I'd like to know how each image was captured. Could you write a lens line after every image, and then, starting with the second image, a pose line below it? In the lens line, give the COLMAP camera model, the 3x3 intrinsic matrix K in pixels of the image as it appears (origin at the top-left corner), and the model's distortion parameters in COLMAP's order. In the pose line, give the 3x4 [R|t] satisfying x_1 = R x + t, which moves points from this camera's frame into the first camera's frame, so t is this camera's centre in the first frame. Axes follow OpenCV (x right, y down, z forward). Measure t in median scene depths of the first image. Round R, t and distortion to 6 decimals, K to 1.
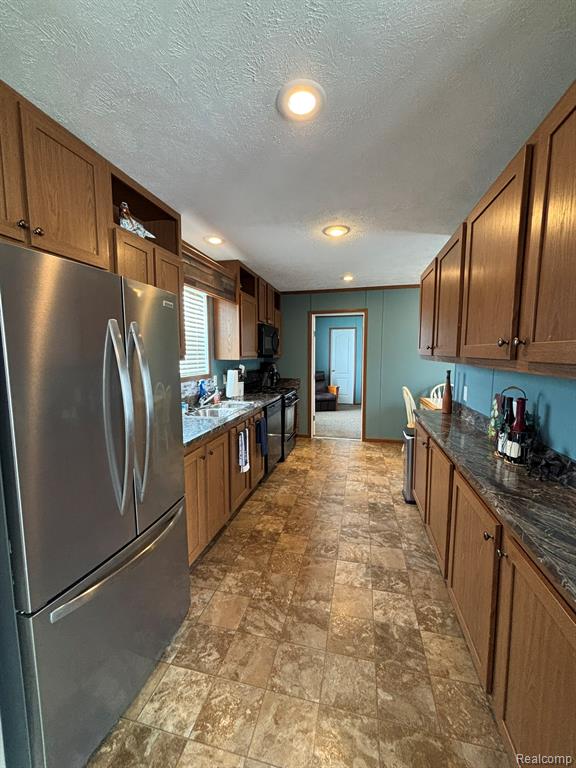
lens RADIAL K [[307.3, 0, 288.0], [0, 307.3, 384.0], [0, 0, 1]] dist [-0.000839, 0.000328]
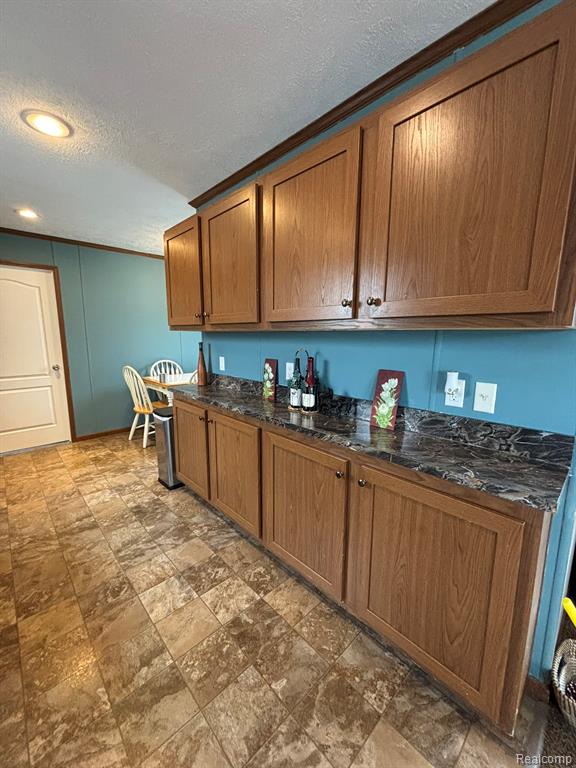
lens RADIAL K [[308.9, 0, 288.8], [0, 308.9, 383.7], [0, 0, 1]] dist [0.002830, 0.000156]
pose [[0.551393, -0.126276, 0.824633, -0.167062], [0.079162, 0.991937, 0.098964, 0.012777], [-0.830481, 0.010712, 0.556943, 0.231619]]
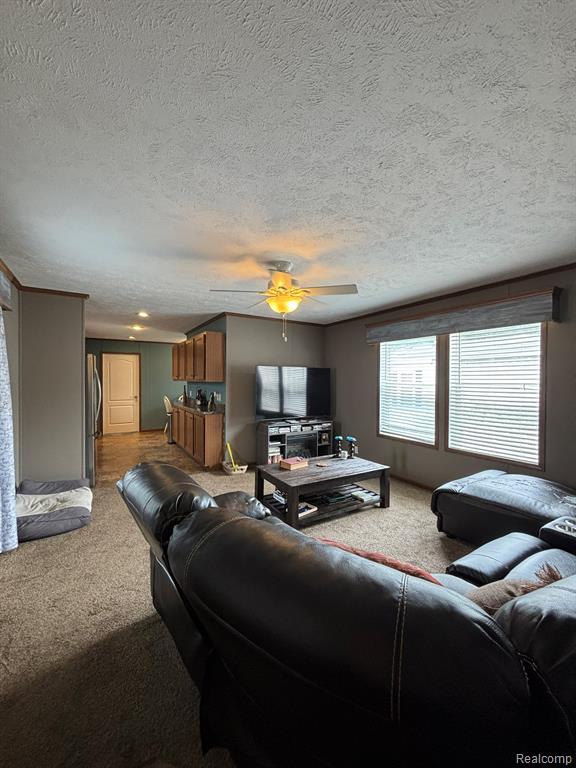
lens RADIAL K [[308.9, 0, 288.8], [0, 308.9, 383.7], [0, 0, 1]] dist [0.002830, 0.000156]
pose [[0.709856, -0.007901, 0.704302, -0.715754], [0.066527, 0.996219, -0.055876, 0.153348], [-0.701198, 0.086519, 0.707698, -1.516886]]
